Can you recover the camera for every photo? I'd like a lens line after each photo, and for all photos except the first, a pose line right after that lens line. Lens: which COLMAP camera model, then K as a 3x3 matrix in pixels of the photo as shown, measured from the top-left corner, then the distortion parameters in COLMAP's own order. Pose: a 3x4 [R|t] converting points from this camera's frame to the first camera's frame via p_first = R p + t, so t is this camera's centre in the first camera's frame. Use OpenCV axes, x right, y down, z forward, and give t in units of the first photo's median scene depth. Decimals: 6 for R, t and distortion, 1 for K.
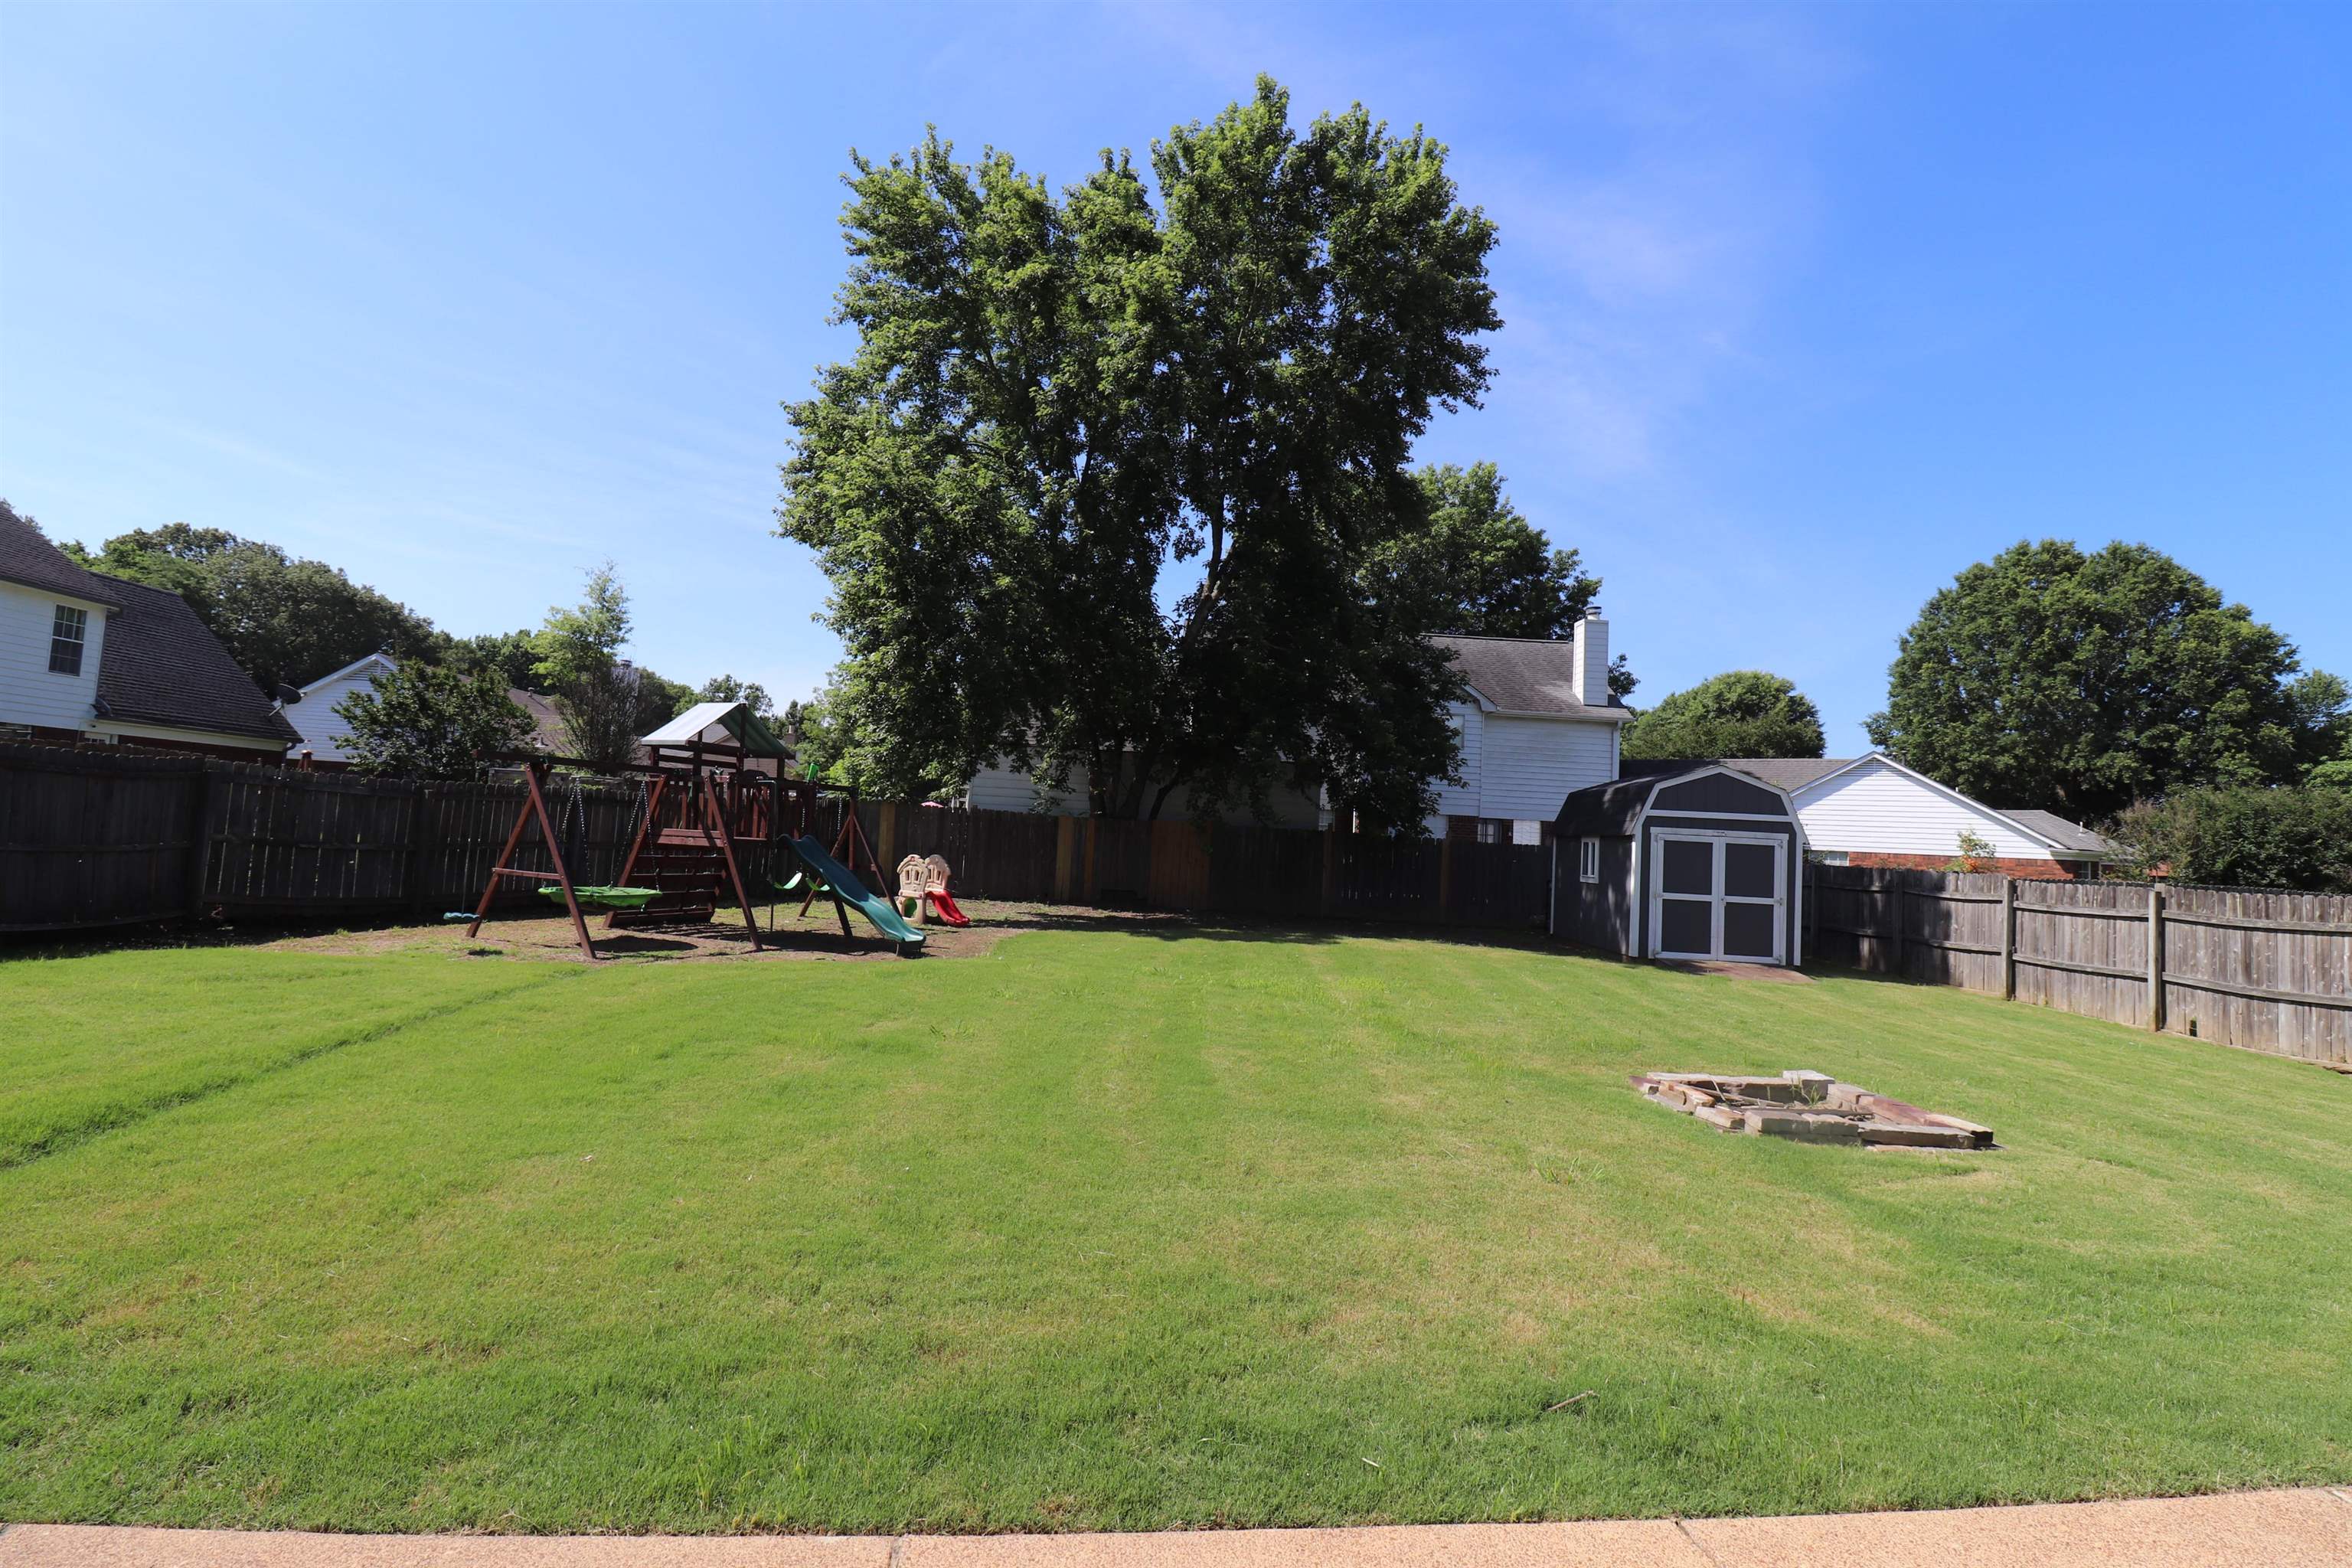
lens RADIAL K [[1082.5, 0, 1173.6], [0, 1082.5, 771.1], [0, 0, 1]] dist [-0.025654, -0.000641]
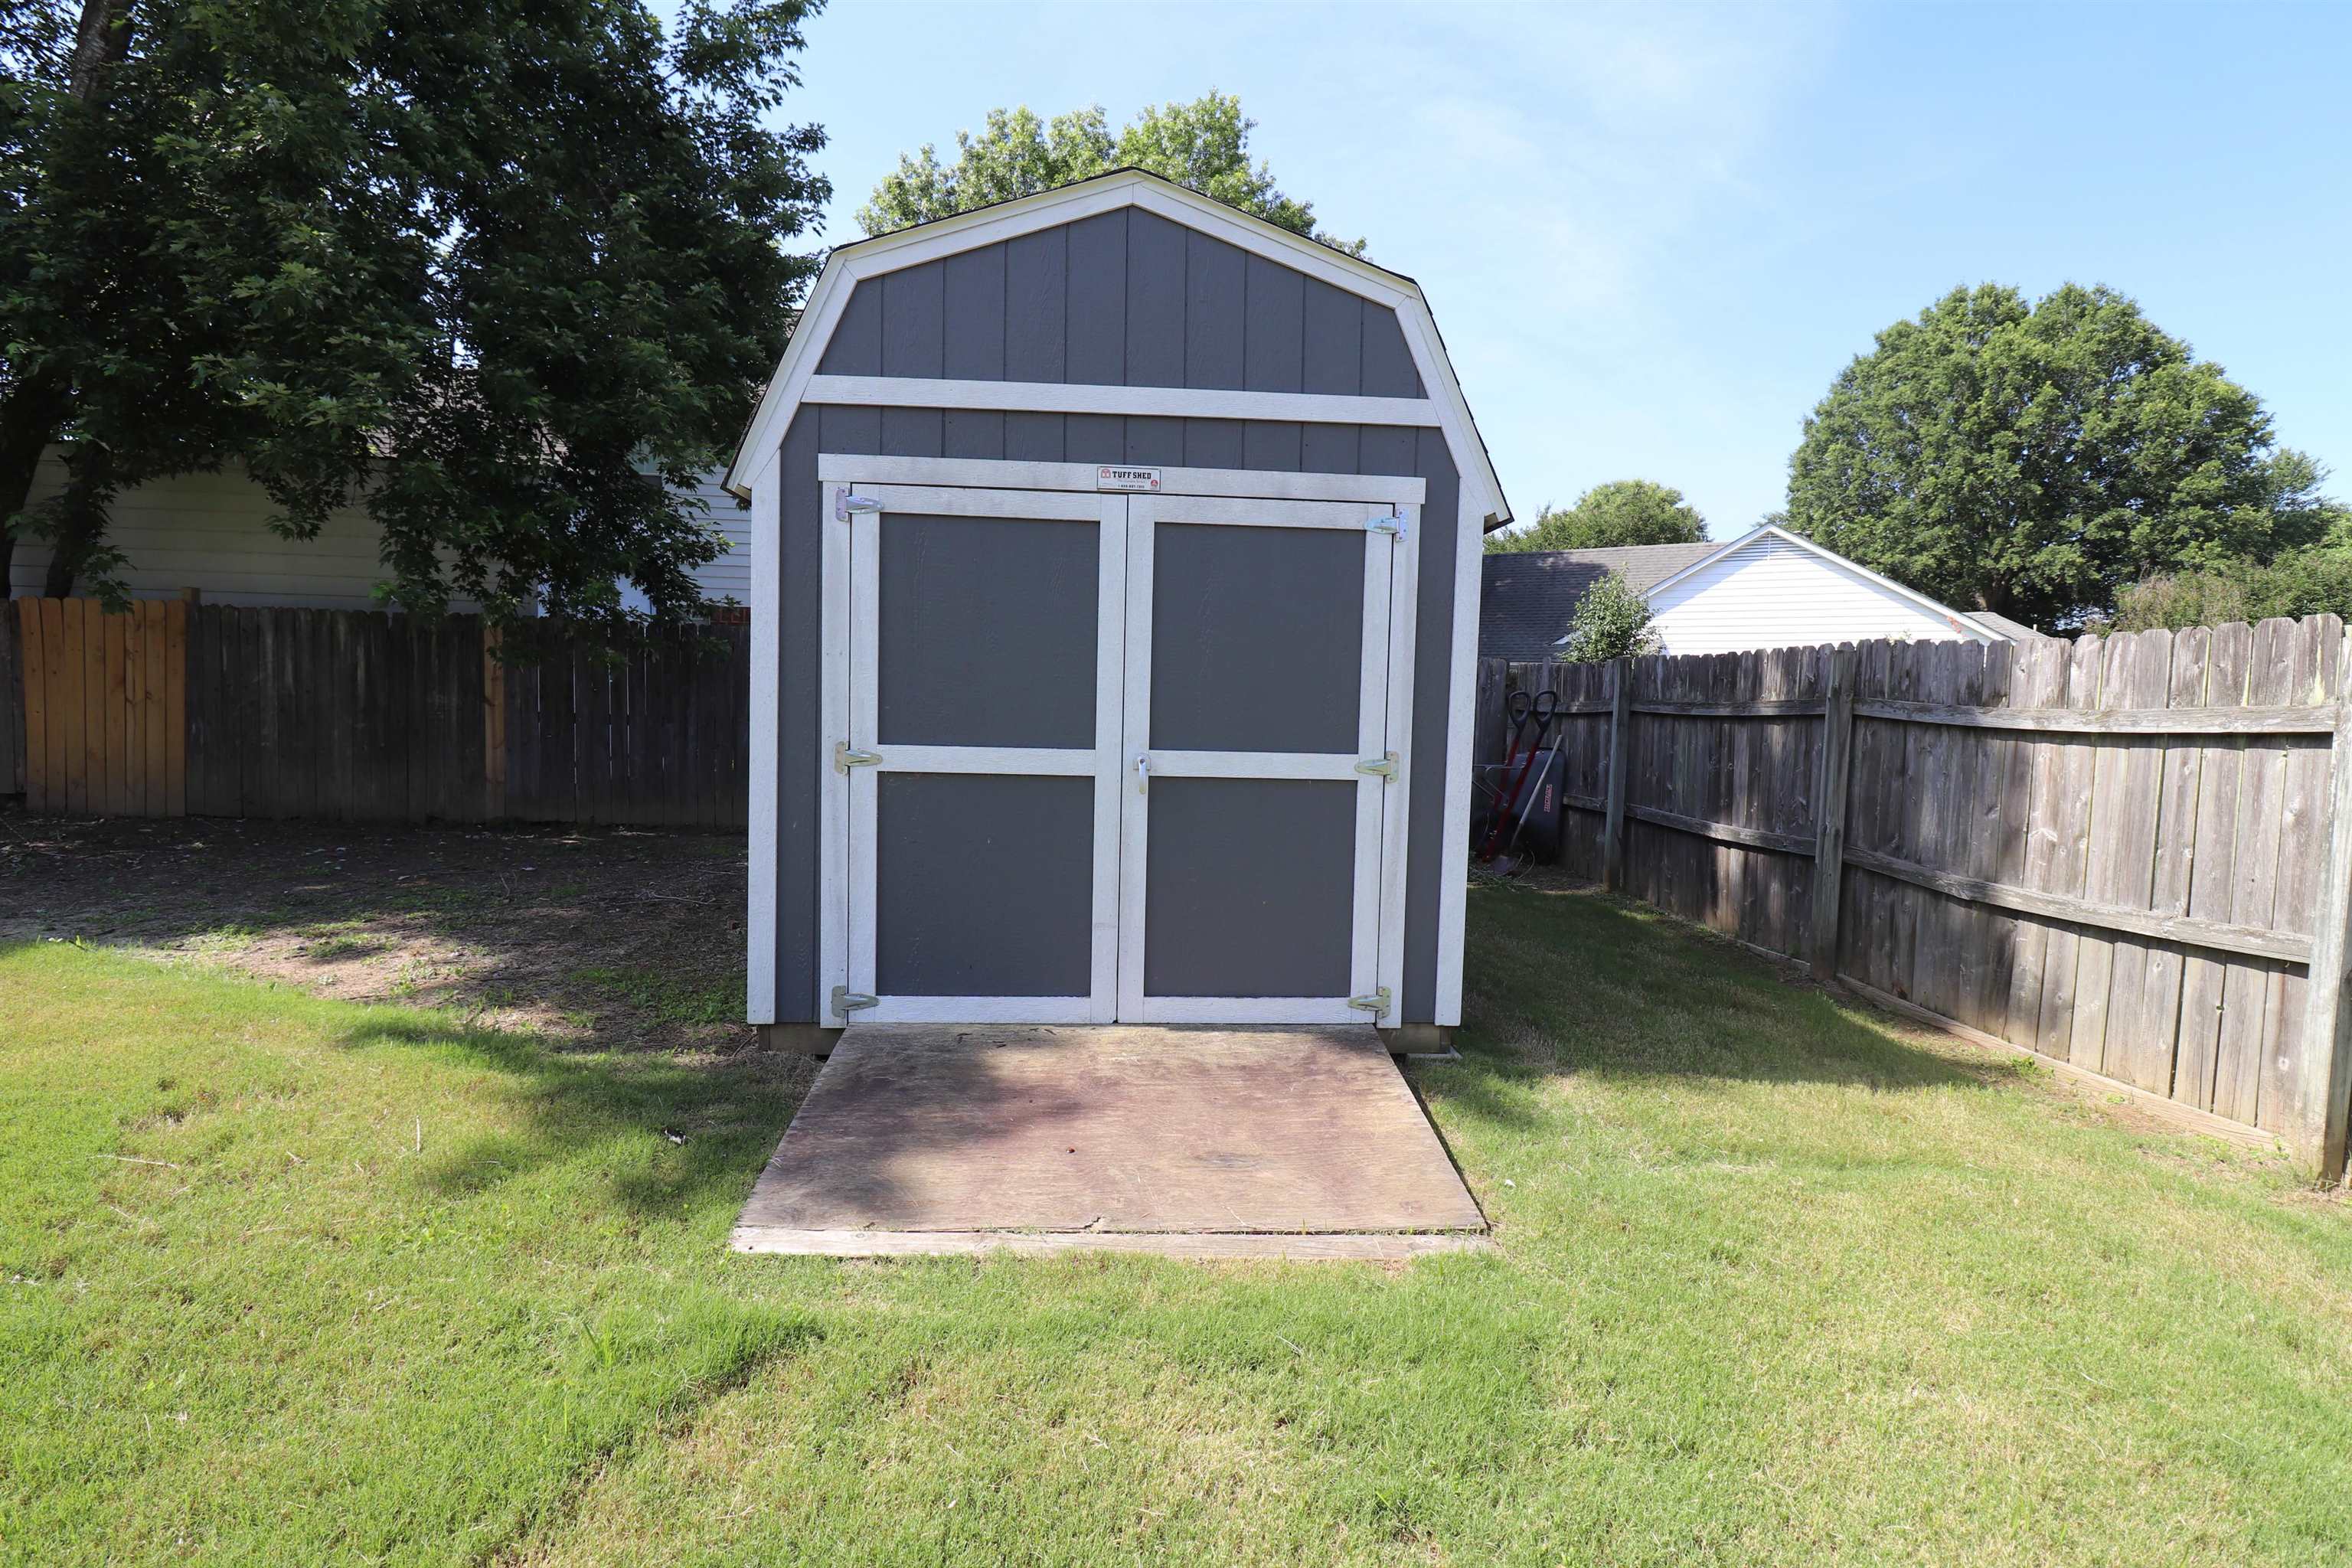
lens RADIAL K [[1094.4, 0, 1172.8], [0, 1094.4, 773.9], [0, 0, 1]] dist [0.002212, -0.017033]
pose [[0.995824, -0.035012, 0.084317, 0.147674], [0.023330, 0.990469, 0.135749, 0.026514], [-0.088266, -0.133215, 0.987149, 0.226519]]
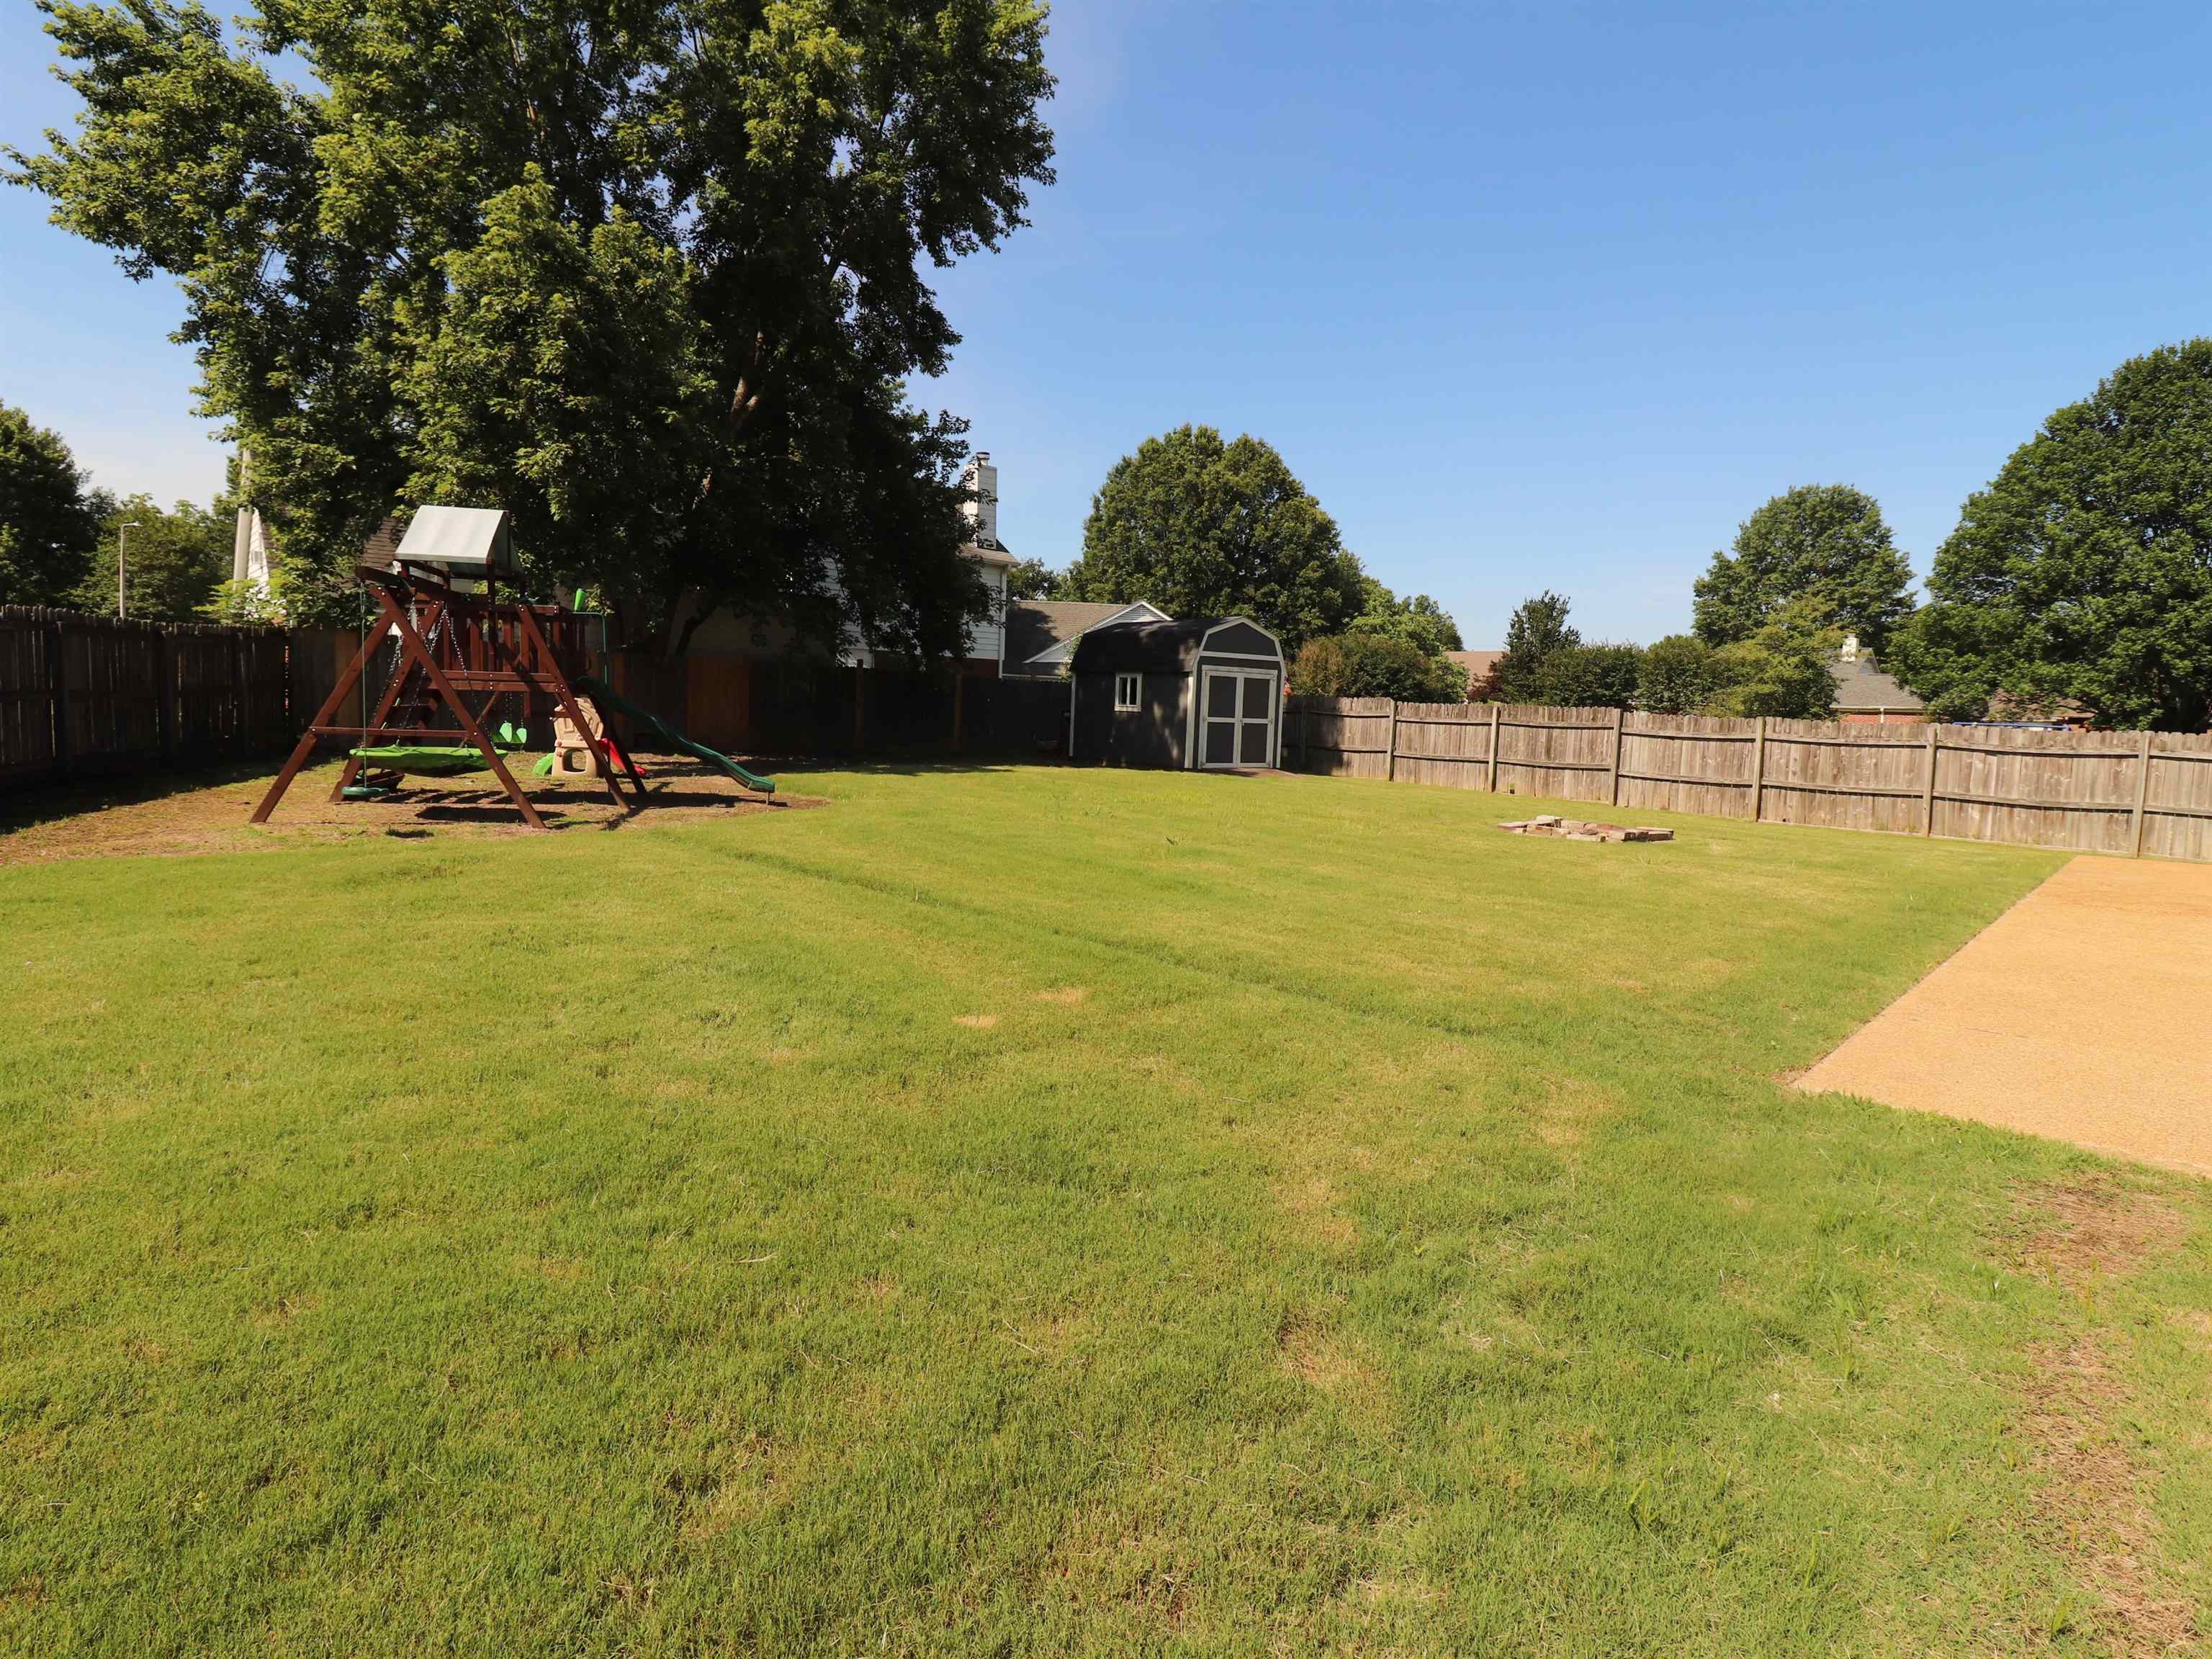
lens RADIAL K [[1125.6, 0, 1101.4], [0, 1125.6, 826.8], [0, 0, 1]] dist [0.003204, 0.000179]
pose [[0.772541, -0.090306, 0.628510, -0.148594], [-0.037037, 0.981741, 0.186584, -0.001096], [-0.633883, -0.167422, 0.755091, 0.013182]]
